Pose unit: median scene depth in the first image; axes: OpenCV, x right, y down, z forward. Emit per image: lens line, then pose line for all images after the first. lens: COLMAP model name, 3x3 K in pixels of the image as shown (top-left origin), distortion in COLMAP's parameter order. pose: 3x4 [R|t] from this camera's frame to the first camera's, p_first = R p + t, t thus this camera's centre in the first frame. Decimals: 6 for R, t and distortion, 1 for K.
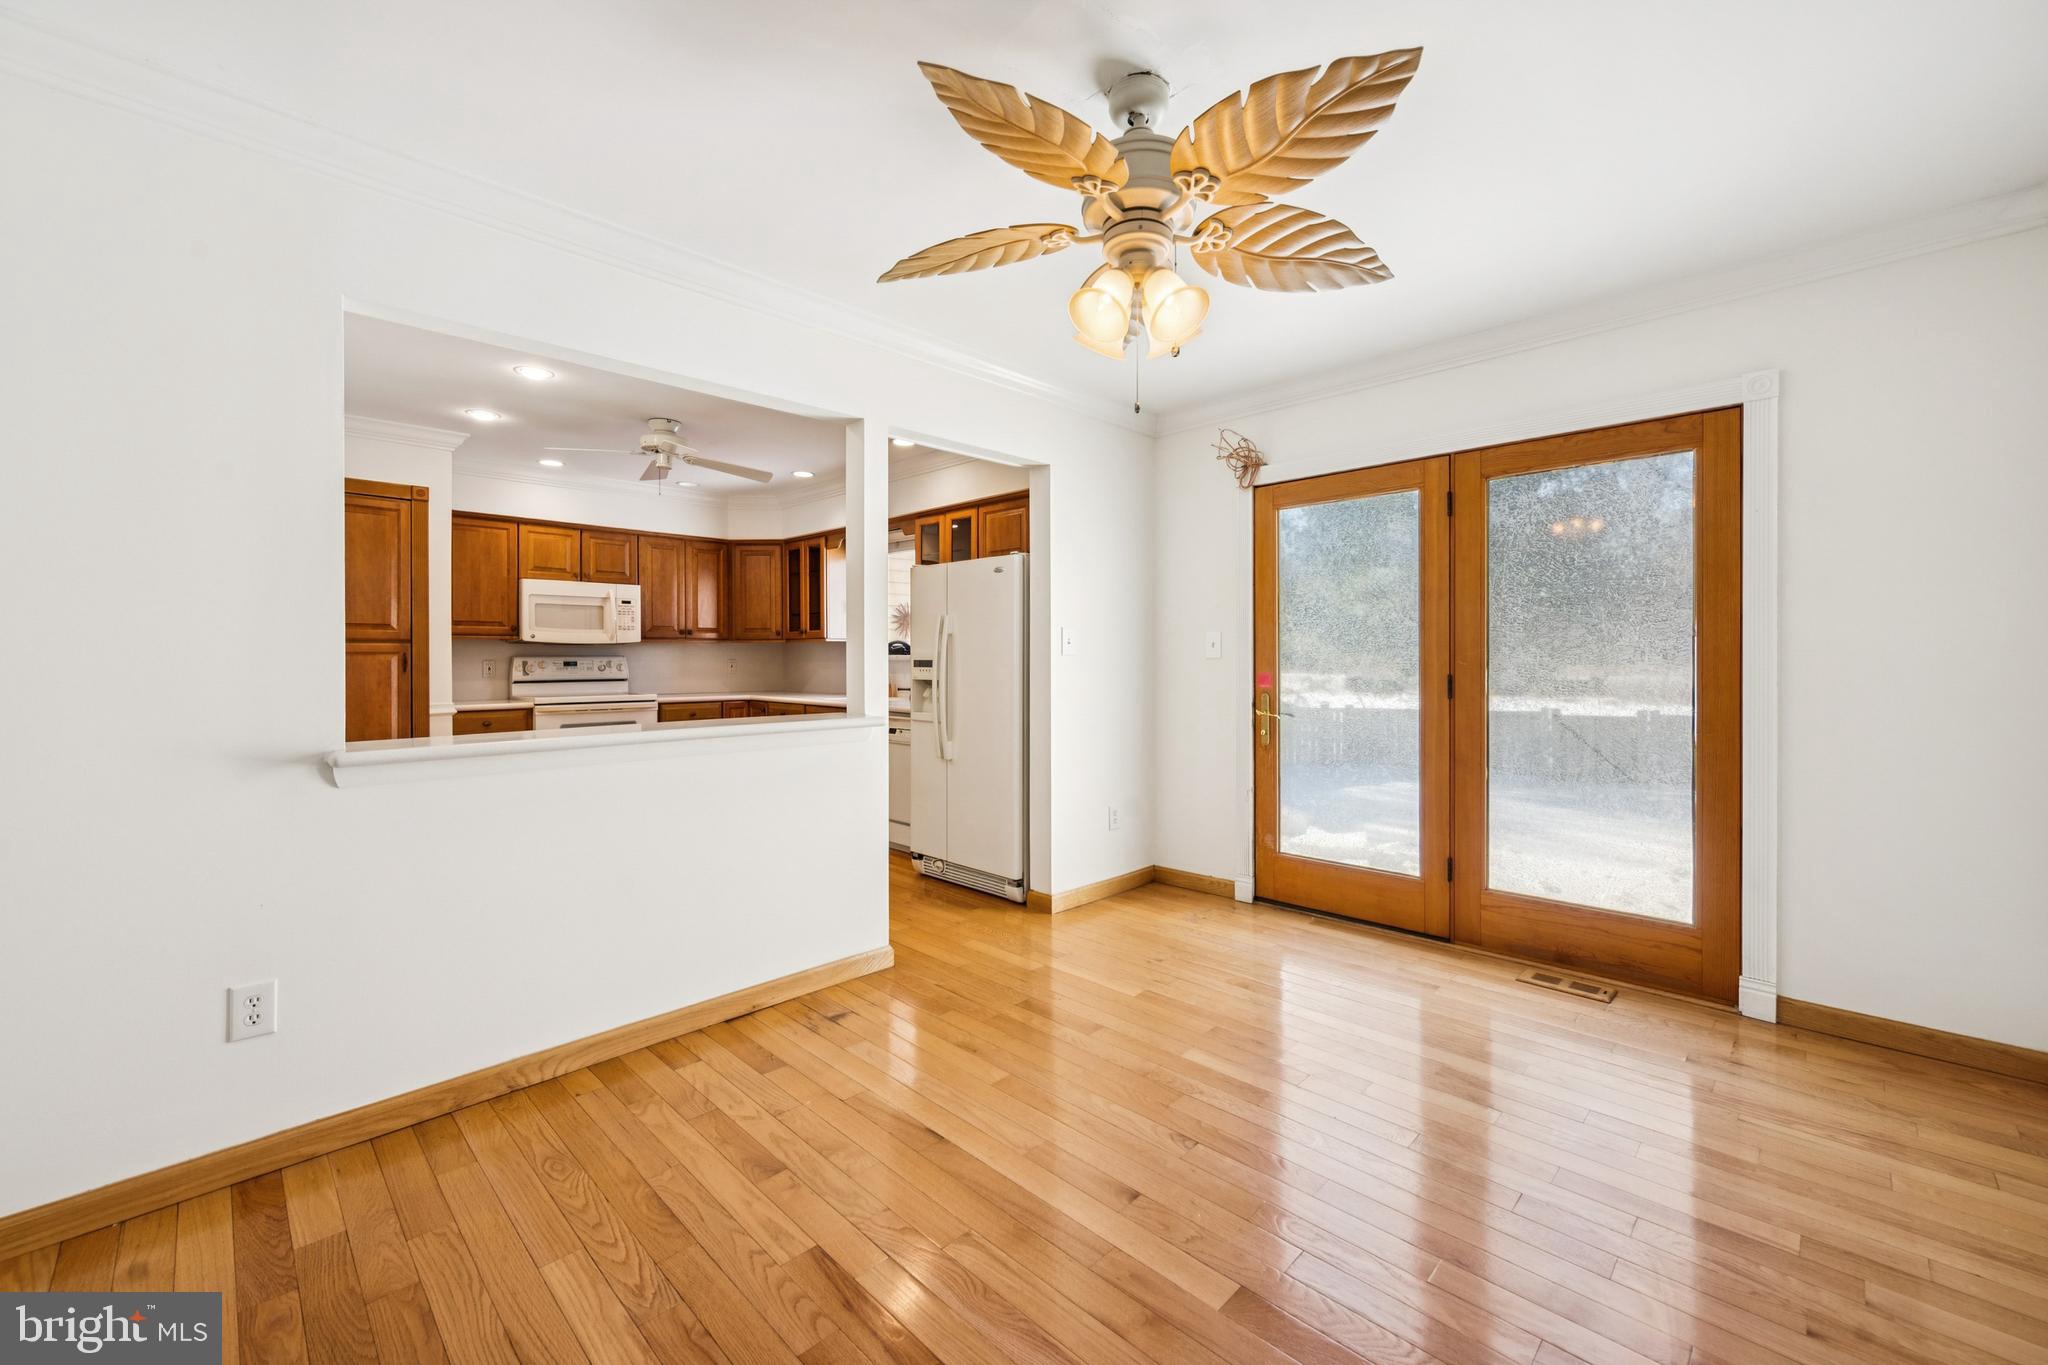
lens RADIAL K [[804.5, 0, 1029.8], [0, 804.5, 665.4], [0, 0, 1]] dist [-0.031221, -0.000068]
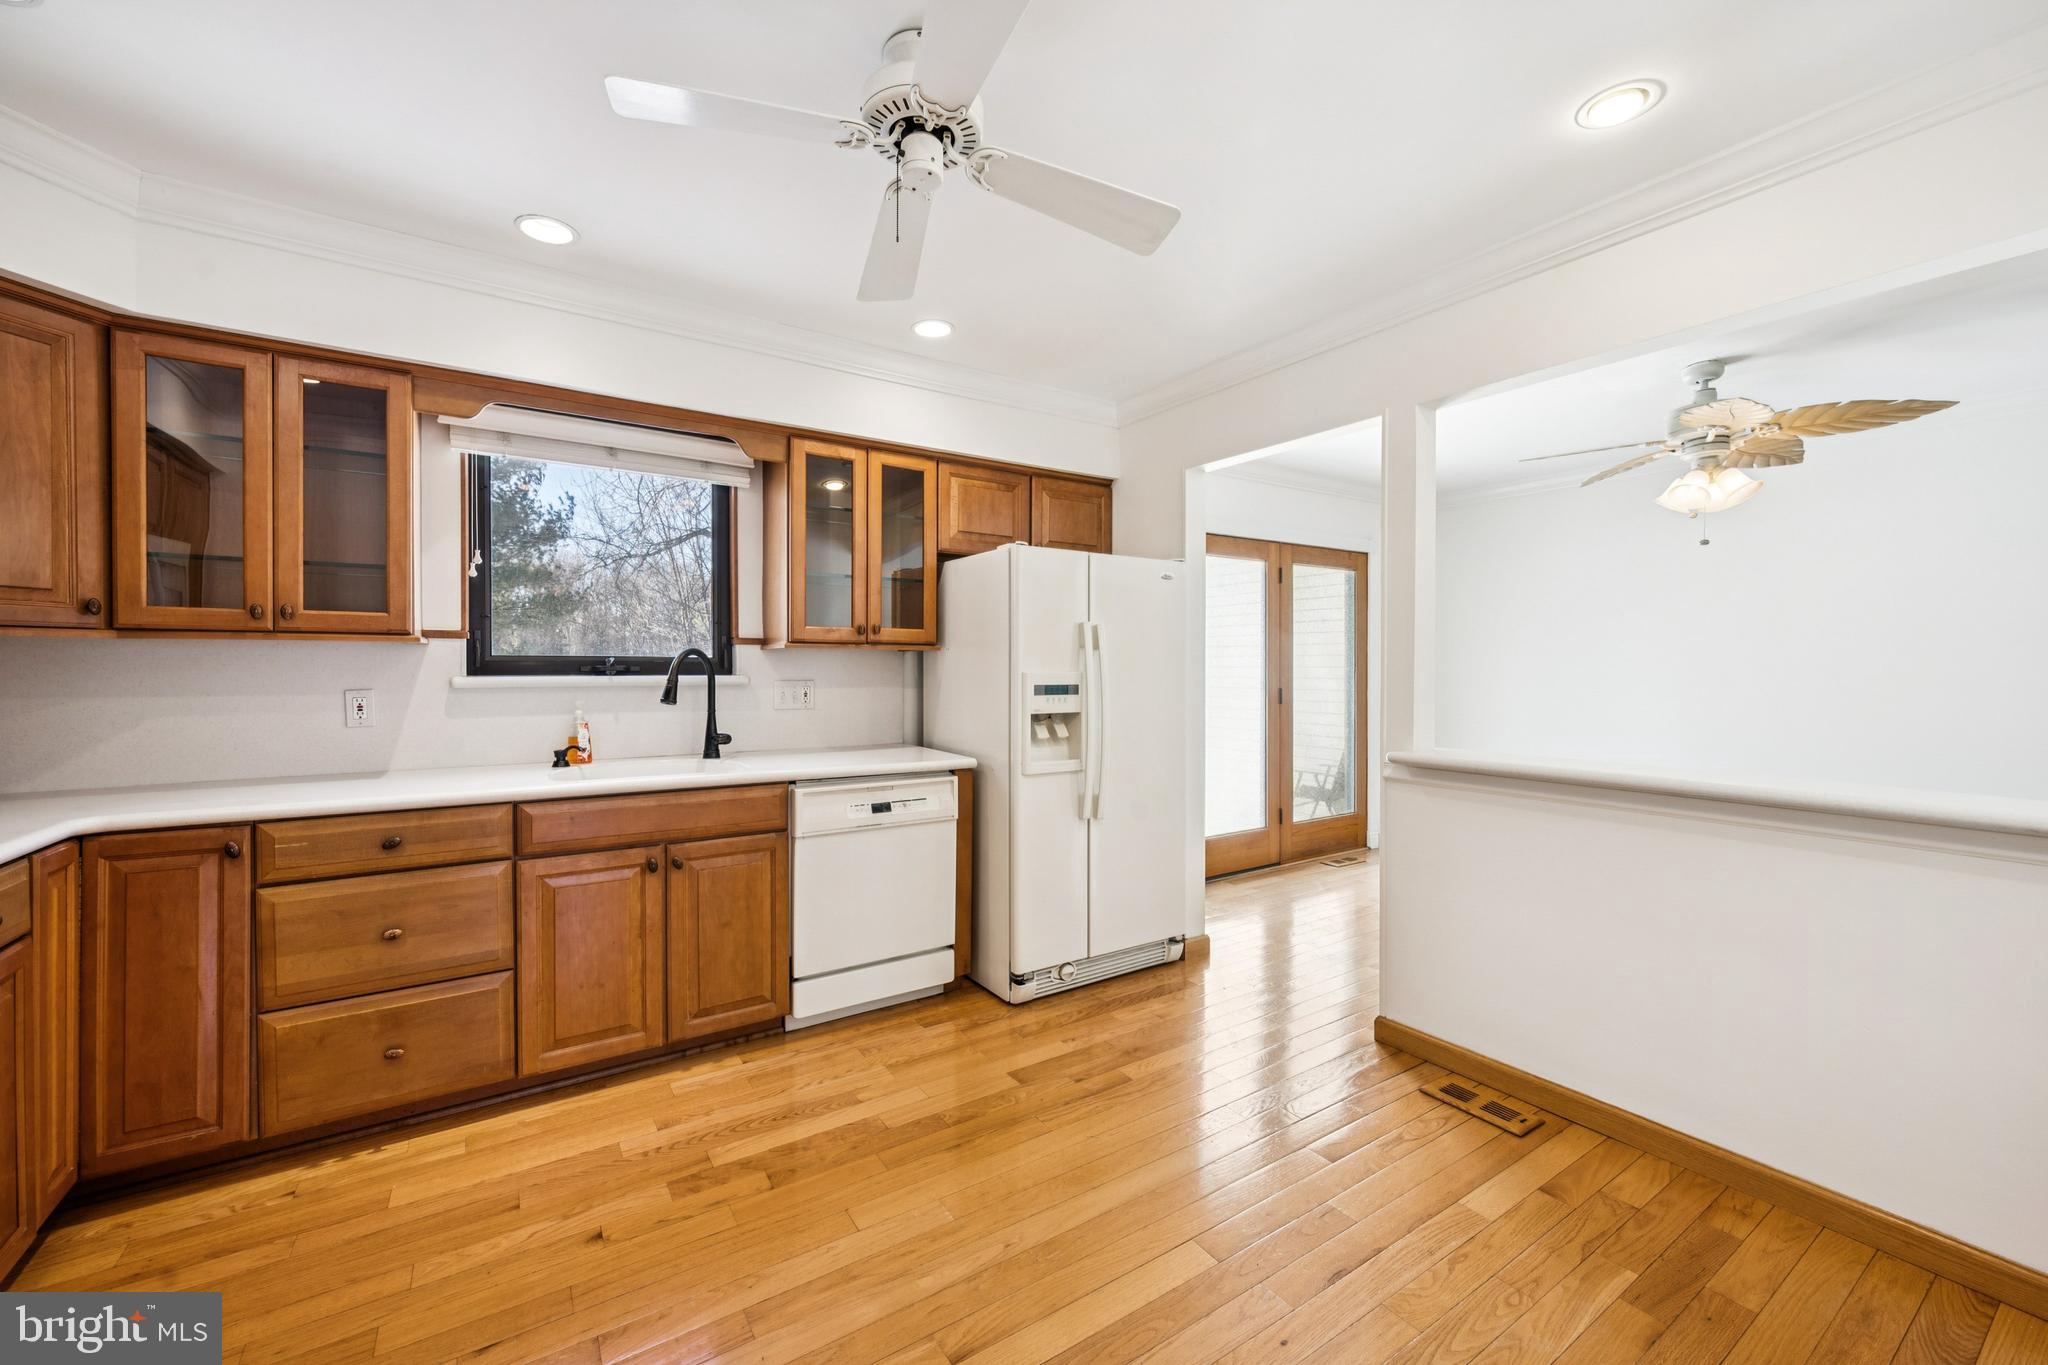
lens RADIAL K [[804.5, 0, 1029.8], [0, 804.5, 665.4], [0, 0, 1]] dist [-0.031221, -0.000068]
pose [[0.209889, 0.002639, 0.977722, -0.827645], [0.003985, 0.999986, -0.003555, -0.021466], [-0.977717, 0.004642, 0.209875, 0.890676]]
